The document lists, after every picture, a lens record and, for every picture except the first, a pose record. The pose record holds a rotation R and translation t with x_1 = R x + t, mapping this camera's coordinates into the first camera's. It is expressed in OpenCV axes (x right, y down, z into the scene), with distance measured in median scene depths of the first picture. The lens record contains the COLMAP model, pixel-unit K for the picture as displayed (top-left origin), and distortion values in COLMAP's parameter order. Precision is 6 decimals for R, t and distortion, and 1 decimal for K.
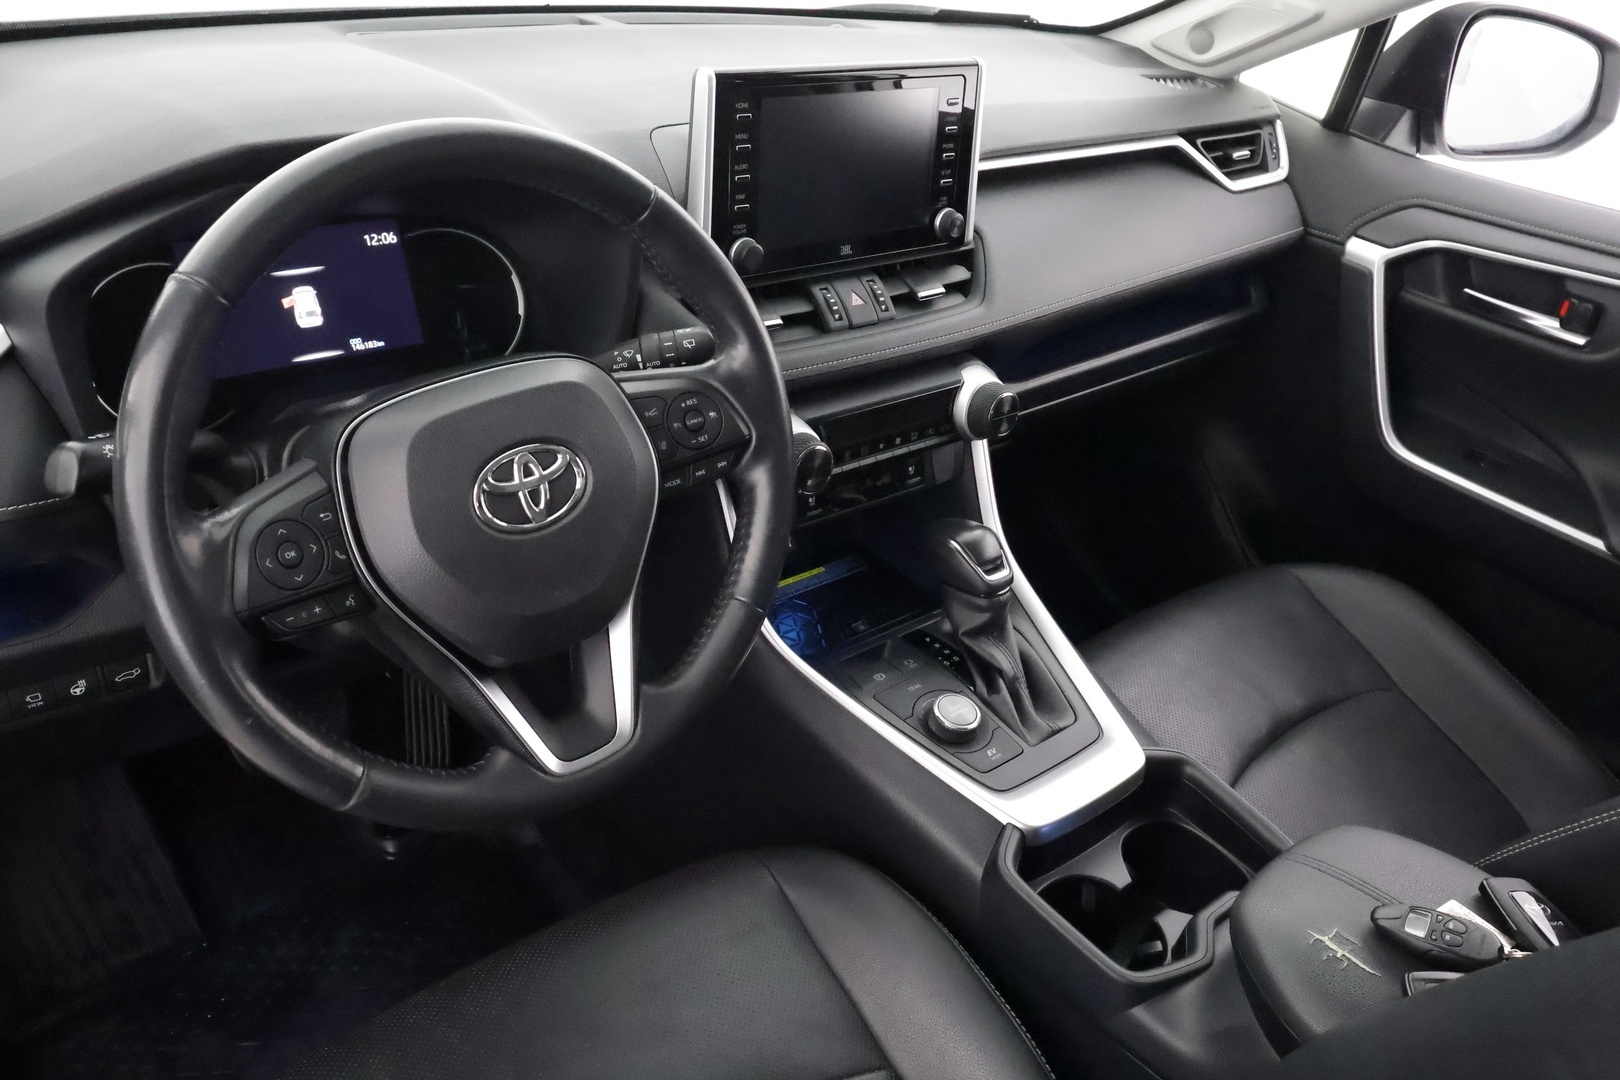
lens RADIAL K [[1293.6, 0, 810.0], [0, 1293.6, 540.0], [0, 0, 1]] dist [0.008023, -0.001800]
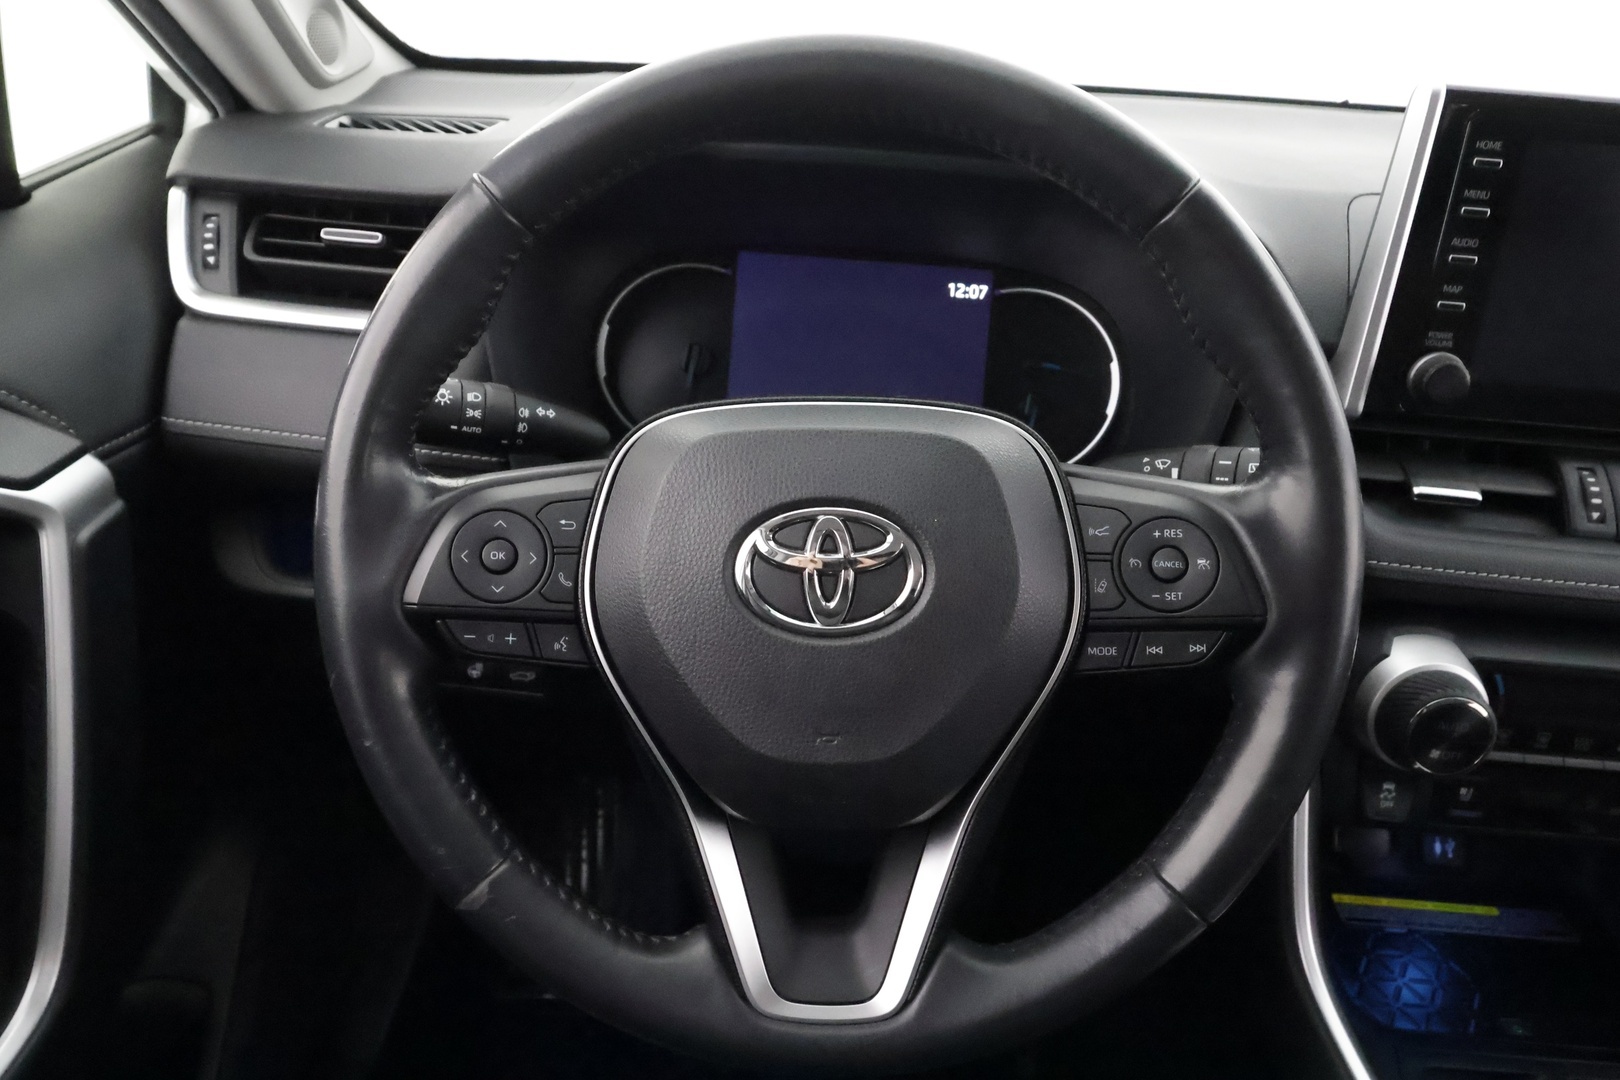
lens RADIAL K [[1178.3, 0, 810.0], [0, 1178.3, 540.0], [0, 0, 1]] dist [0.001552, 0.000082]
pose [[0.735489, 0.239800, -0.633681, 0.114449], [-0.334288, 0.941943, -0.031541, -0.025245], [0.589328, 0.235030, 0.772951, 0.405486]]
